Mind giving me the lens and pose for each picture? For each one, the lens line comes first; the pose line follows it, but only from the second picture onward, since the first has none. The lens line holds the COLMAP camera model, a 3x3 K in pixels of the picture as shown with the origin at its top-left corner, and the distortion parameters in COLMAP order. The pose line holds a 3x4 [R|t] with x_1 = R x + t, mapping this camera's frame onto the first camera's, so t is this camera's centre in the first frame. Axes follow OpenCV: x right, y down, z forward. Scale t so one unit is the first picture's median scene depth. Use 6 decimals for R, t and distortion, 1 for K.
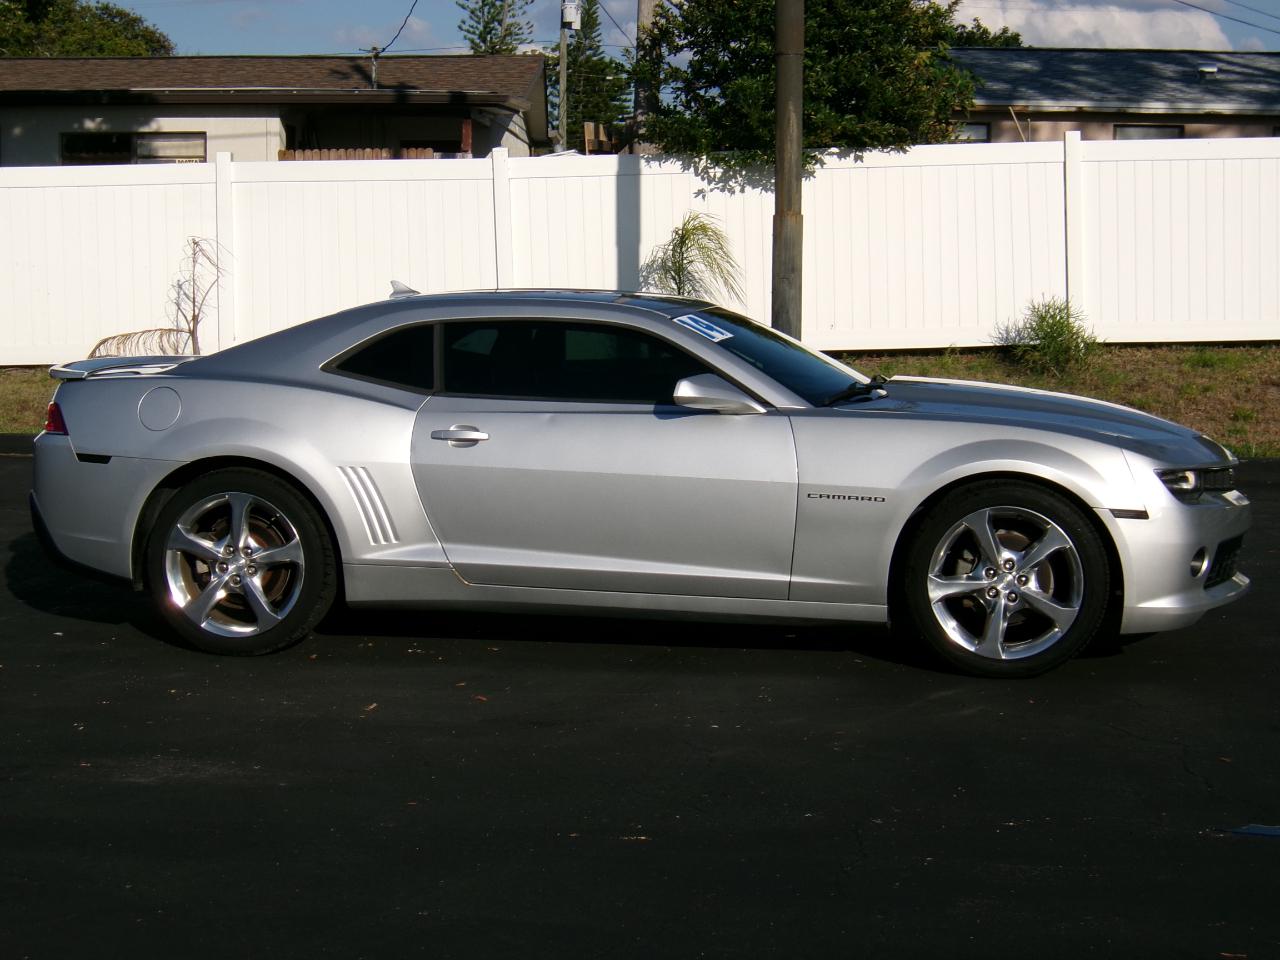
lens RADIAL K [[2431.2, 0, 680.9], [0, 2431.2, 545.9], [0, 0, 1]] dist [-0.117616, 0.000000]
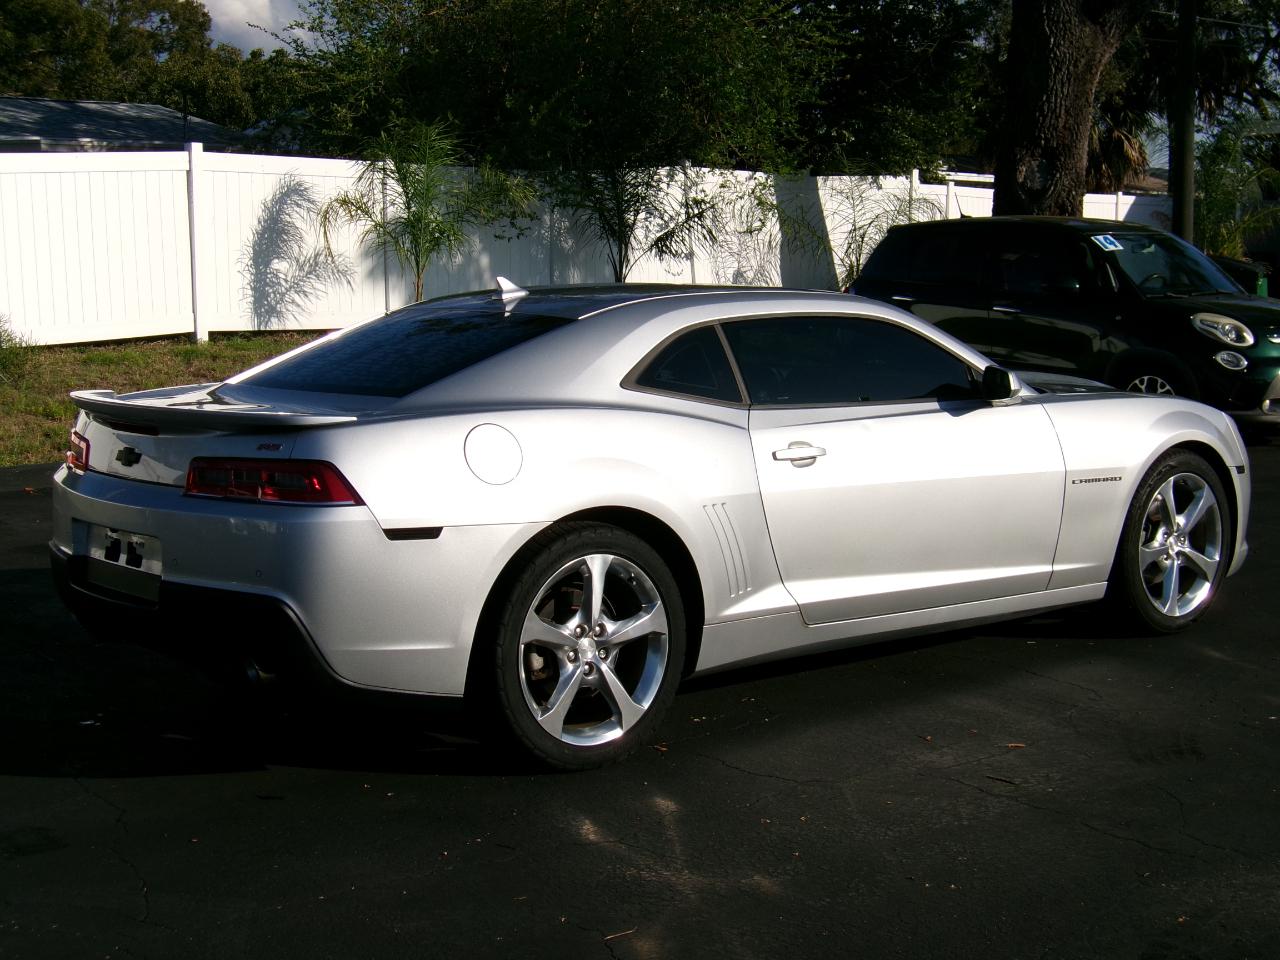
lens RADIAL K [[1951.8, 0, 666.4], [0, 1951.8, 517.9], [0, 0, 1]] dist [-0.123456, 0.000000]
pose [[0.640526, -0.110826, 0.759898, -0.631337], [0.104810, 0.992888, 0.056460, -0.065560], [-0.760751, 0.043481, 0.647586, 0.589380]]
